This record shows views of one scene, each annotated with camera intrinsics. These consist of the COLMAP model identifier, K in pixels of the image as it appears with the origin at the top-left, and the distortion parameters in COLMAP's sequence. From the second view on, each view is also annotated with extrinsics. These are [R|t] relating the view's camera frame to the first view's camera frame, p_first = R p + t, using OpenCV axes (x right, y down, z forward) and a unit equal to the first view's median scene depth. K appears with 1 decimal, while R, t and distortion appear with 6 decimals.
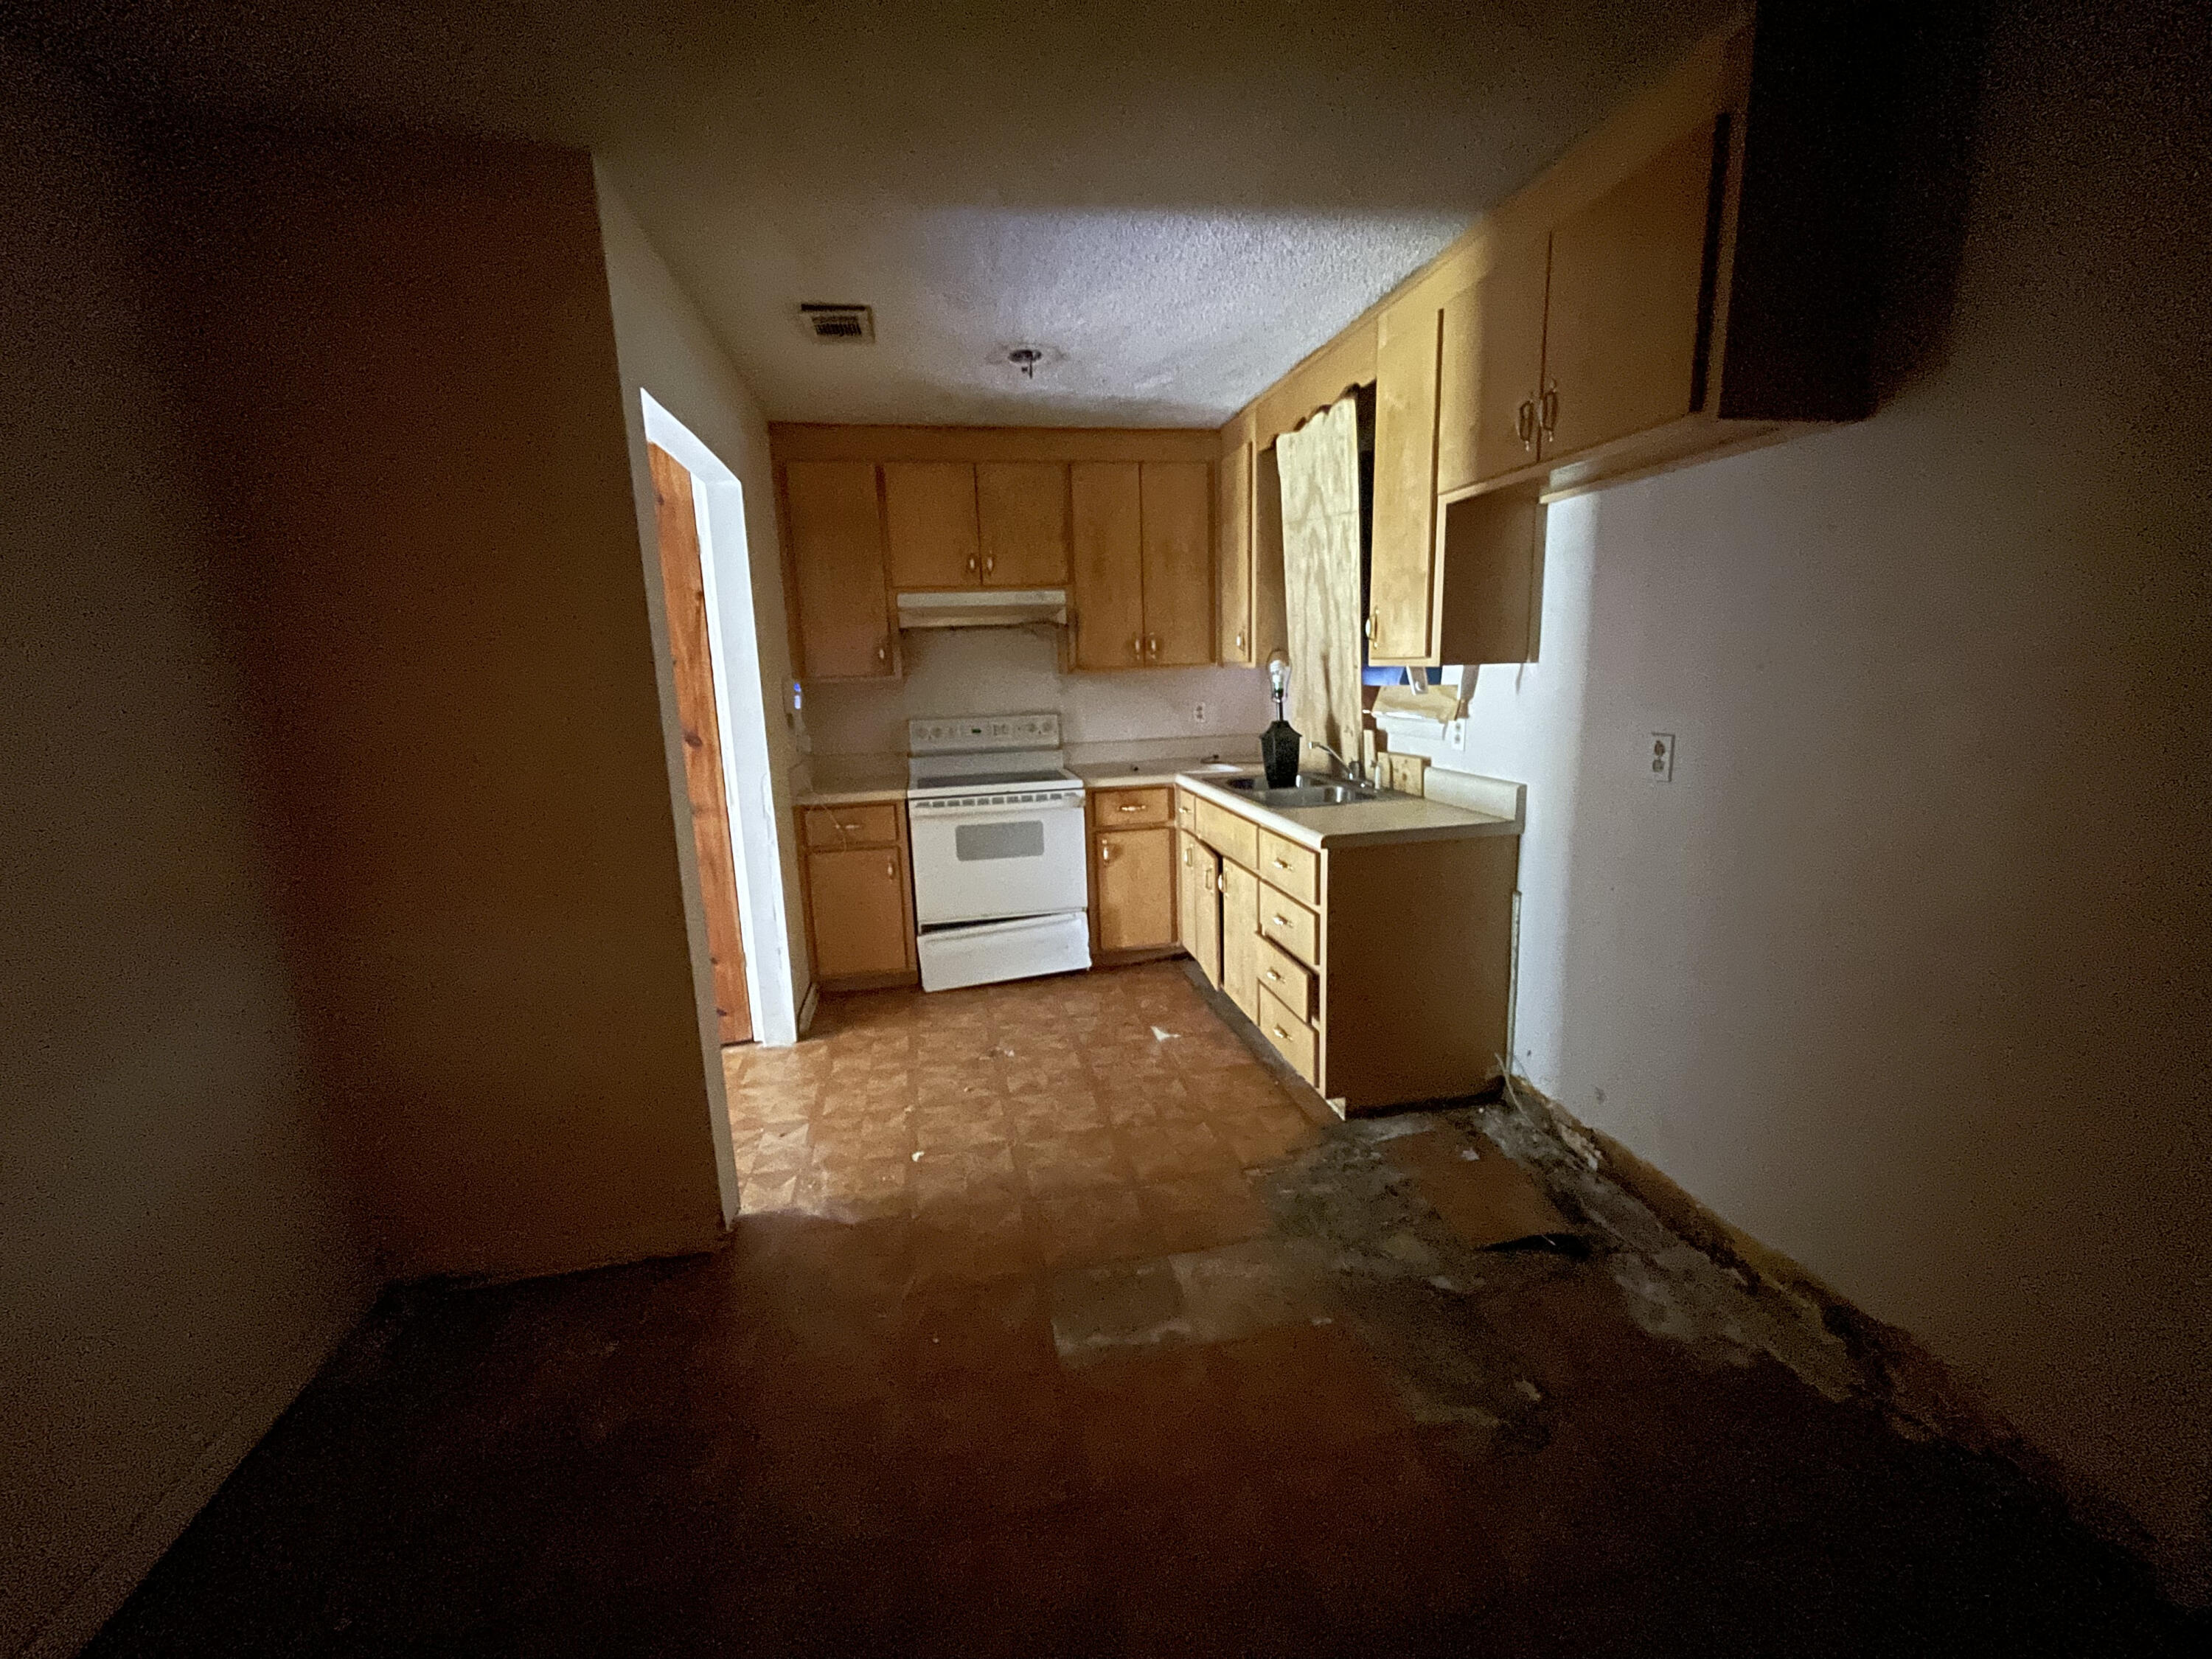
lens RADIAL K [[894.5, 0, 1093.8], [0, 894.5, 834.9], [0, 0, 1]] dist [0.000924, 0.000417]
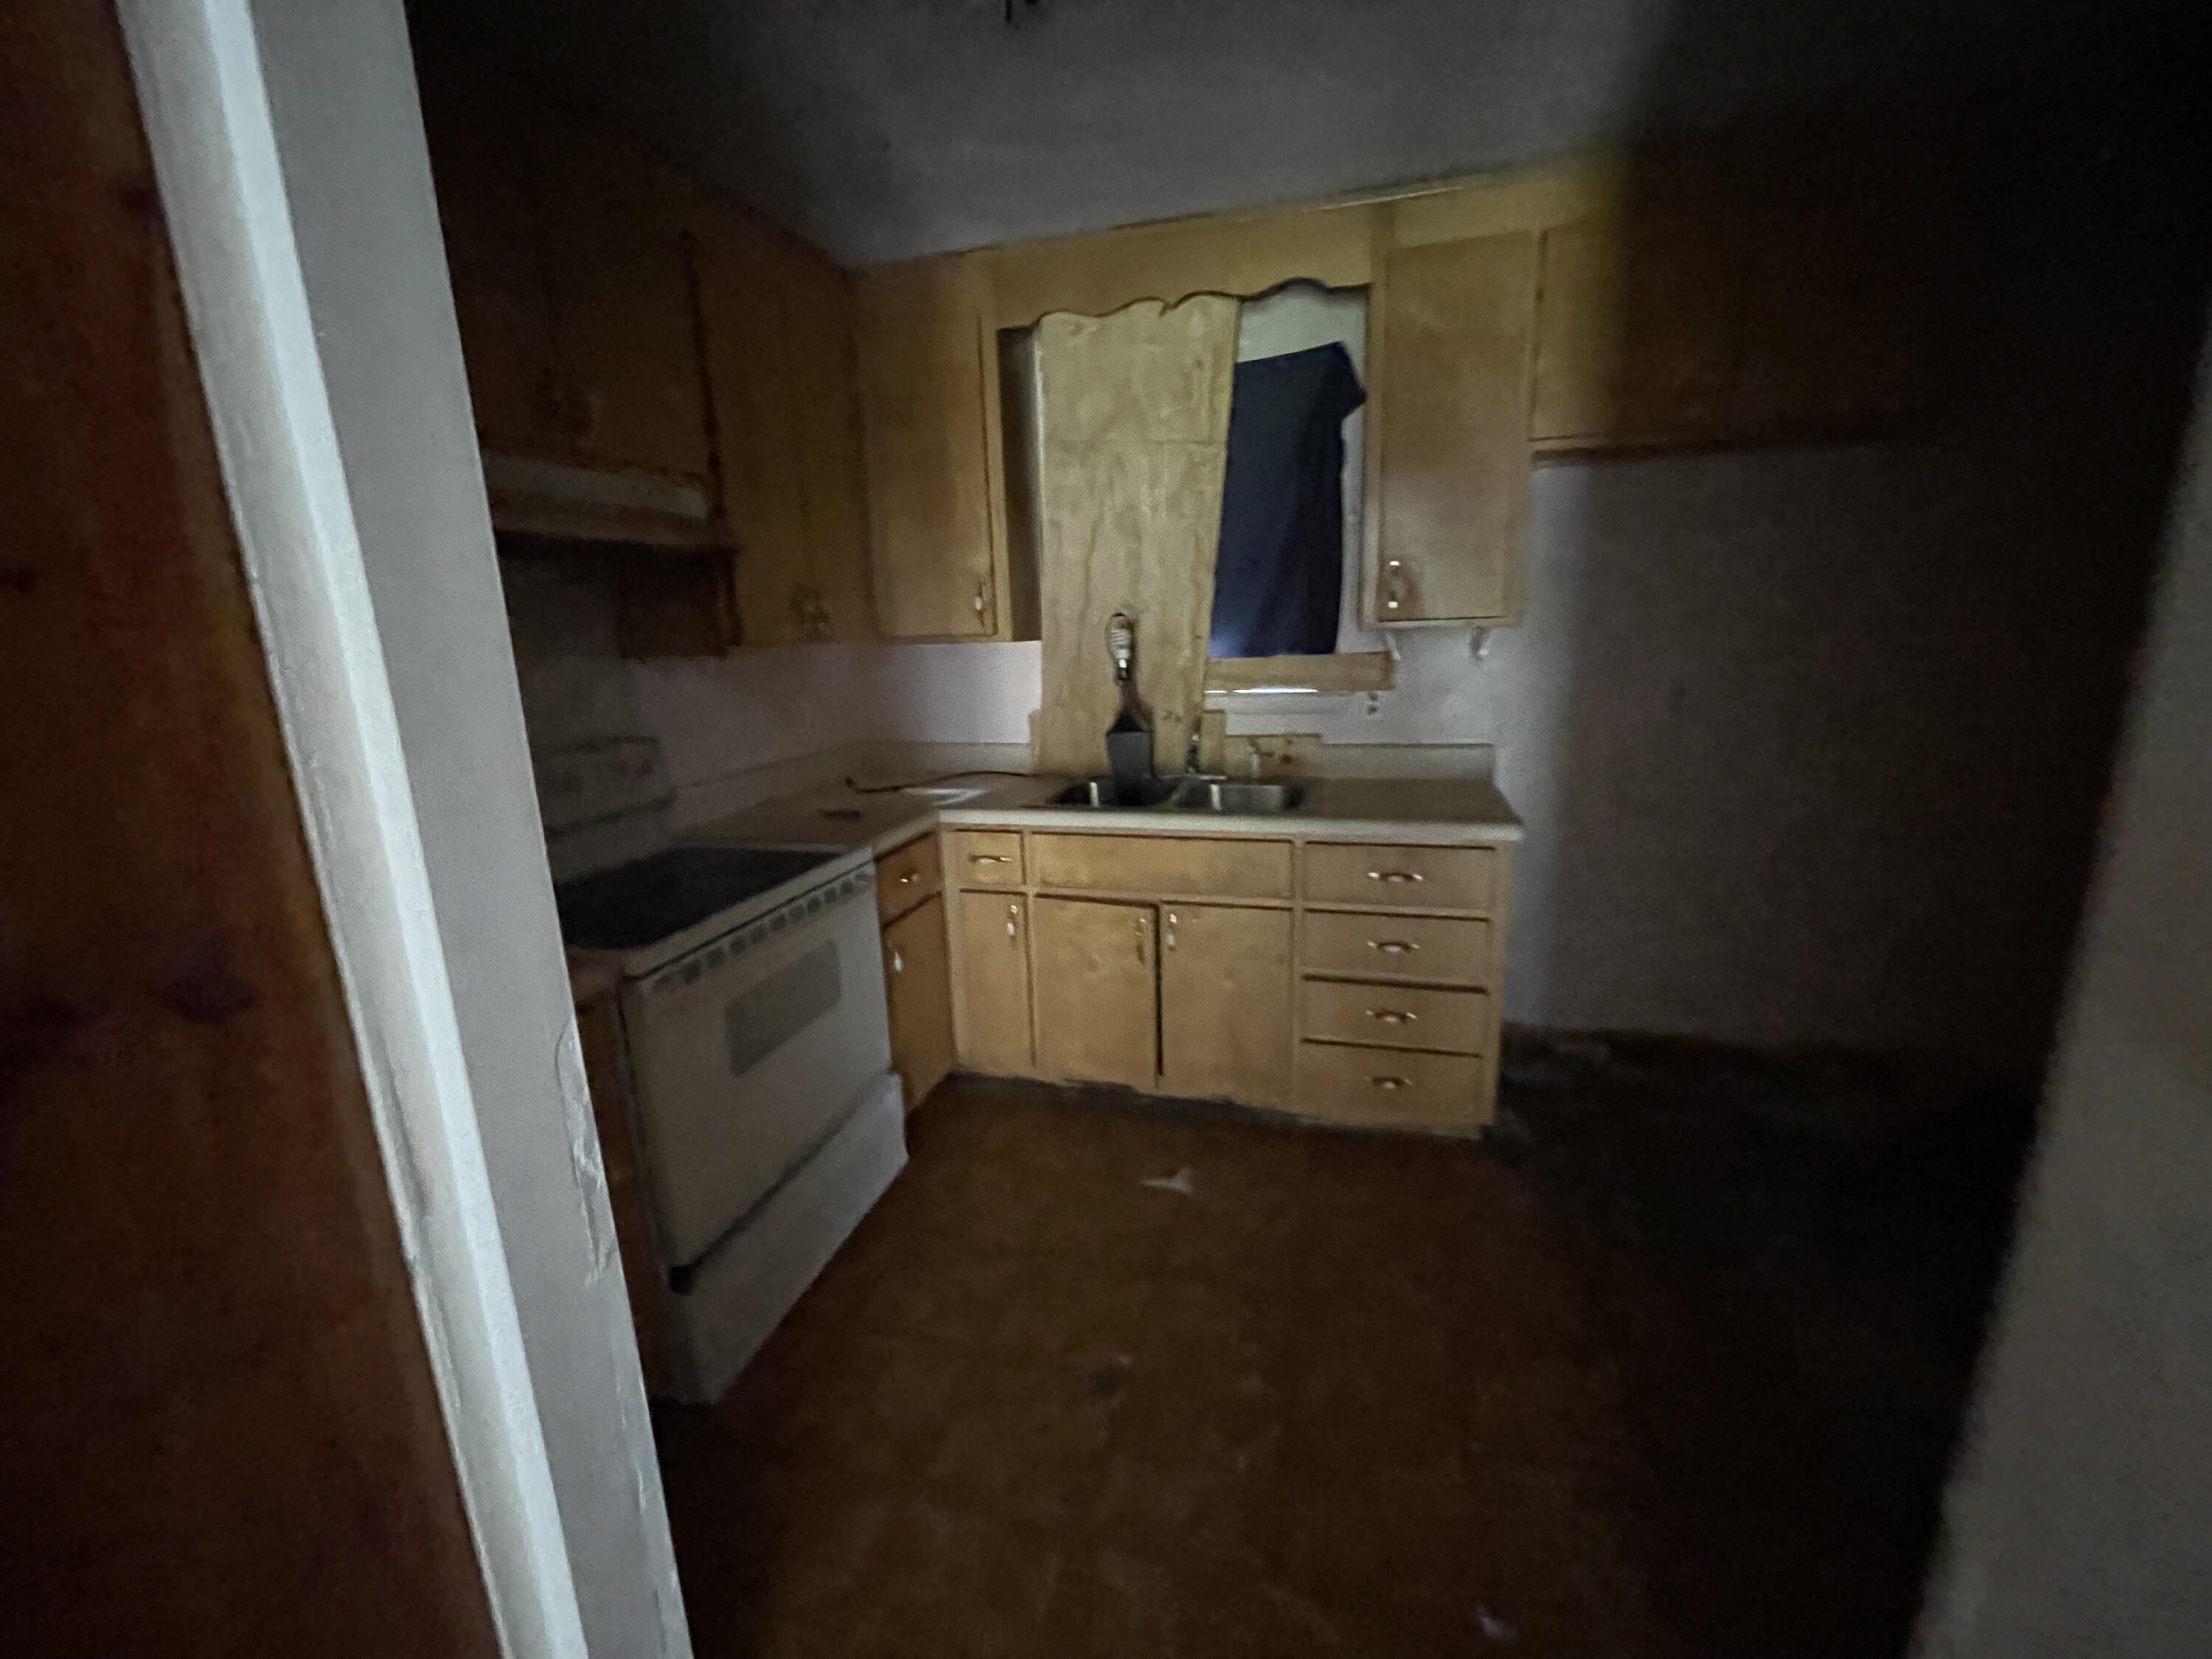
lens RADIAL K [[894.5, 0, 1093.8], [0, 894.5, 834.9], [0, 0, 1]] dist [0.000924, 0.000417]
pose [[0.447510, -0.187281, 0.874449, -0.449049], [0.186979, 0.975808, 0.113301, -0.108895], [-0.874514, 0.112800, 0.471701, 0.642305]]
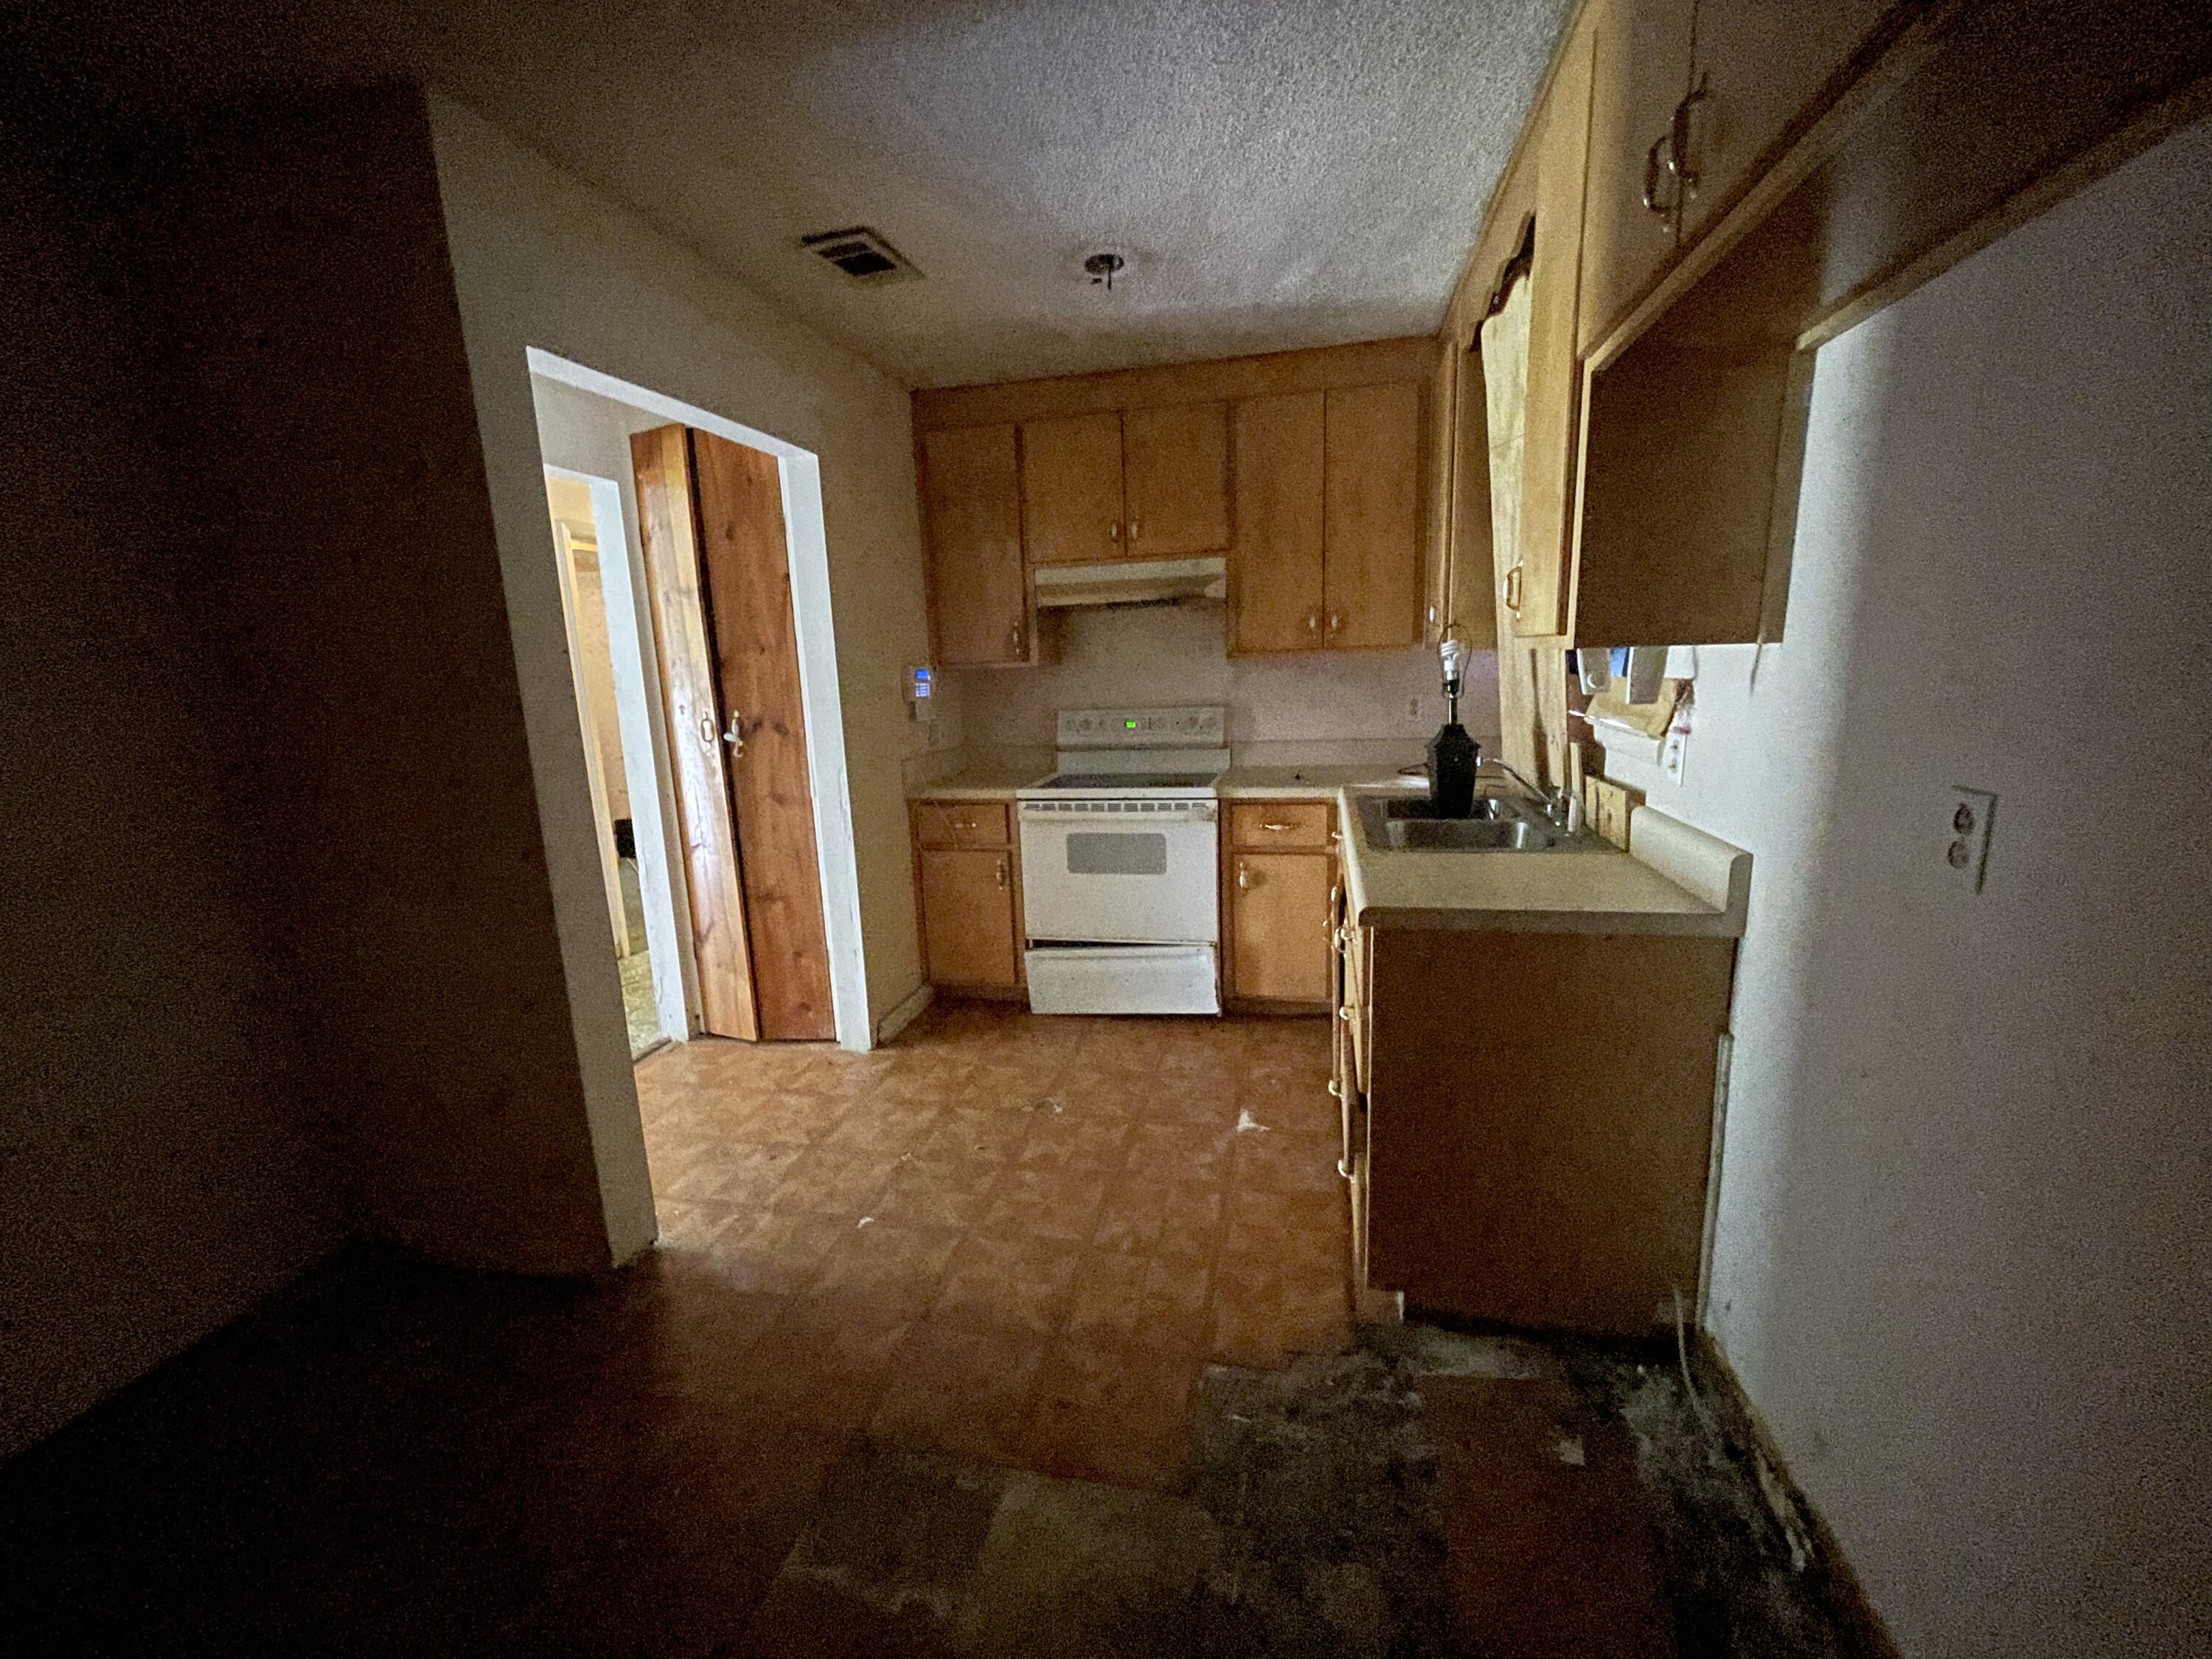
lens RADIAL K [[894.5, 0, 1093.8], [0, 894.5, 834.9], [0, 0, 1]] dist [0.000924, 0.000417]
pose [[0.913190, 0.077670, -0.400065, 0.225849], [-0.069544, 0.996971, 0.034814, -0.041213], [0.401557, -0.003970, 0.915825, 0.209265]]
